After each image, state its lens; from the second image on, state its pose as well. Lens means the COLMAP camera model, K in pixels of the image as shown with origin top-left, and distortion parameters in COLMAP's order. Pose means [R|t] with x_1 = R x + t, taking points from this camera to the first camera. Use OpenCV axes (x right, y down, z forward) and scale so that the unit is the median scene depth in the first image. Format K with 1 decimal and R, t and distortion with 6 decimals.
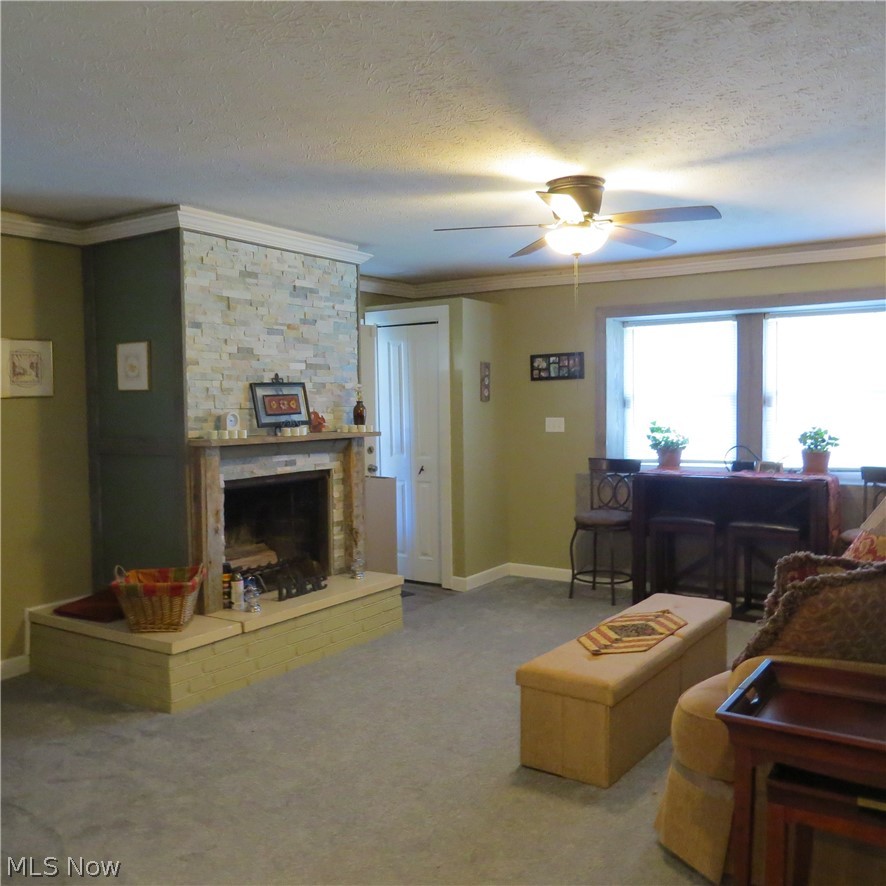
lens RADIAL K [[843.8, 0, 444.0], [0, 843.8, 443.2], [0, 0, 1]] dist [-0.015323, 0.000000]
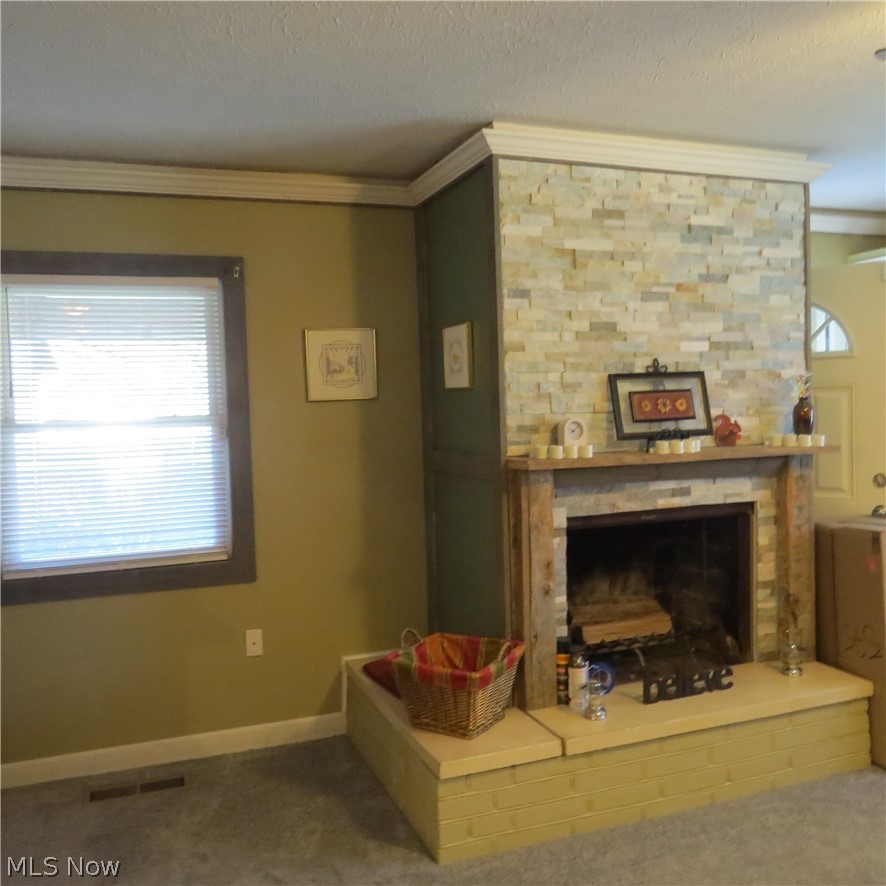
lens RADIAL K [[843.8, 0, 449.0], [0, 843.8, 440.9], [0, 0, 1]] dist [-0.015323, 0.000000]
pose [[0.812278, 0.018185, -0.582987, 0.063058], [-0.011475, 0.999819, 0.015200, -0.027627], [0.583158, -0.005657, 0.812339, 0.385355]]
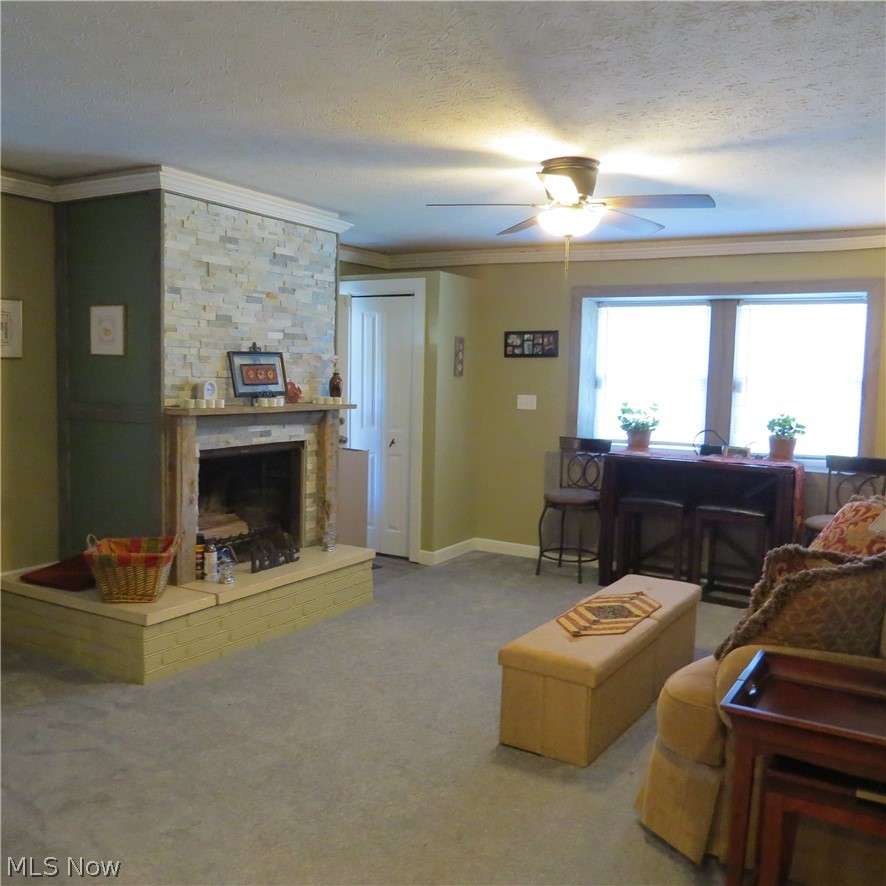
lens RADIAL K [[843.8, 0, 442.0], [0, 843.8, 442.8], [0, 0, 1]] dist [-0.015323, 0.000000]
pose [[0.998055, 0.031716, 0.053676, -0.031347], [-0.033663, 0.998794, 0.035754, -0.008897], [-0.052478, -0.037491, 0.997918, 0.003972]]
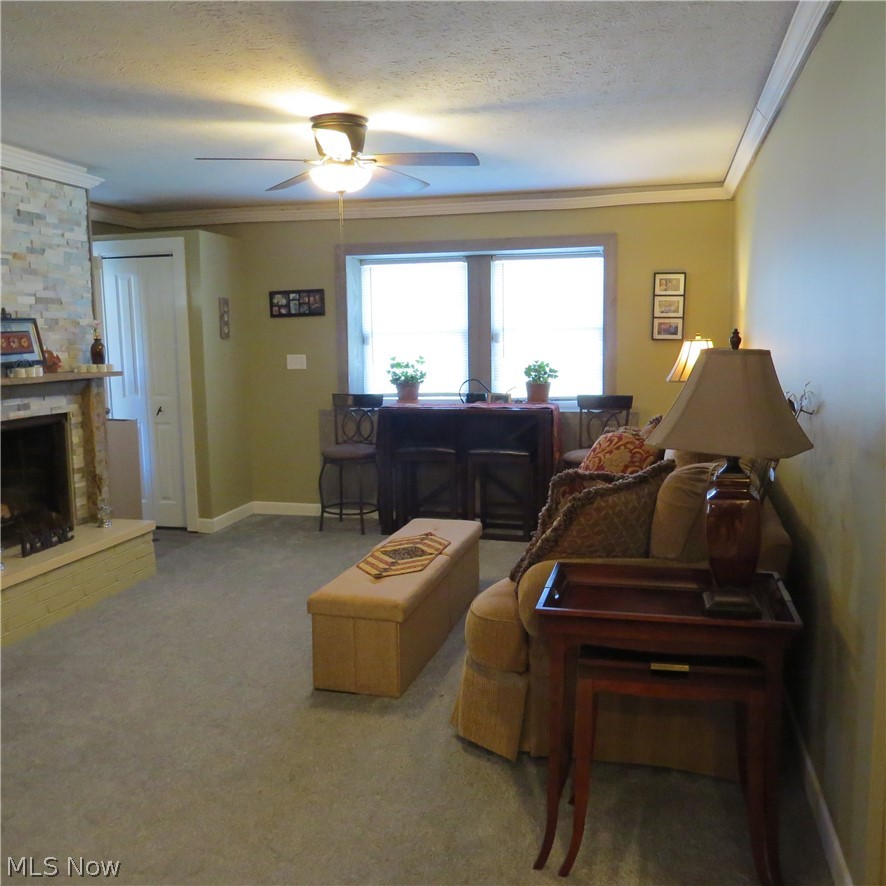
lens RADIAL K [[843.8, 0, 441.5], [0, 843.8, 441.4], [0, 0, 1]] dist [-0.015323, 0.000000]
pose [[0.941157, -0.043297, 0.335185, -0.069231], [0.019172, 0.997003, 0.074954, 0.001125], [-0.337426, -0.064117, 0.939166, -0.010068]]
